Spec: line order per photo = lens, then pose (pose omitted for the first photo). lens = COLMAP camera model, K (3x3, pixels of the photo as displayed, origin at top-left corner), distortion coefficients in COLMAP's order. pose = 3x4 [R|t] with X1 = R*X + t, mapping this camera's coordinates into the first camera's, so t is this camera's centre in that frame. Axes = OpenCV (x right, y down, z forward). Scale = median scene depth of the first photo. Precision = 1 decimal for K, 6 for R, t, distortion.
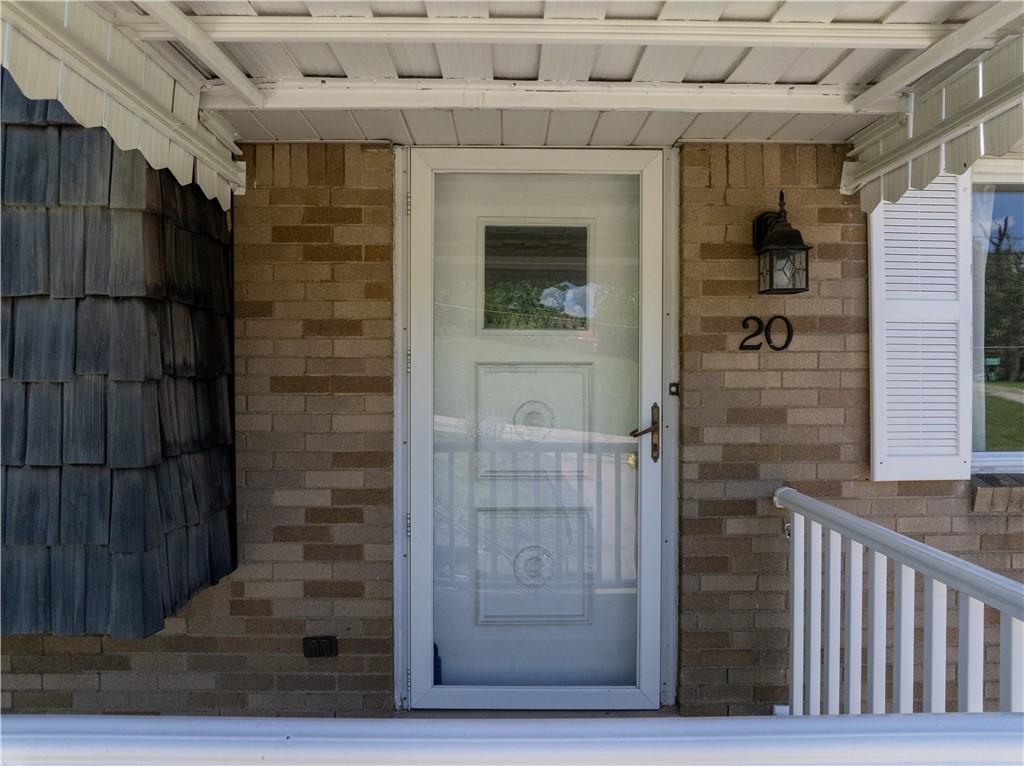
lens RADIAL K [[715.5, 0, 511.3], [0, 715.5, 377.7], [0, 0, 1]] dist [-0.024780, 0.004444]
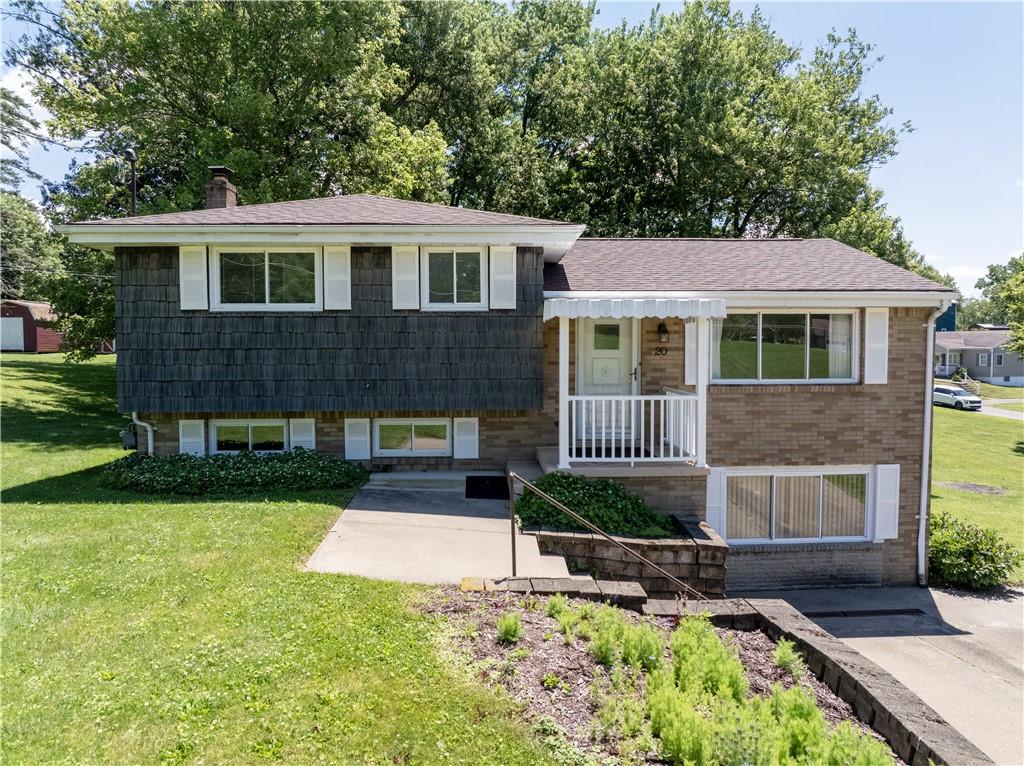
lens RADIAL K [[715.5, 0, 513.8], [0, 715.5, 385.1], [0, 0, 1]] dist [-0.024780, 0.004444]
pose [[0.999920, -0.002653, 0.012333, -0.592491], [0.002285, 0.999556, 0.029724, 0.013653], [-0.012406, -0.029693, 0.999482, -3.337096]]
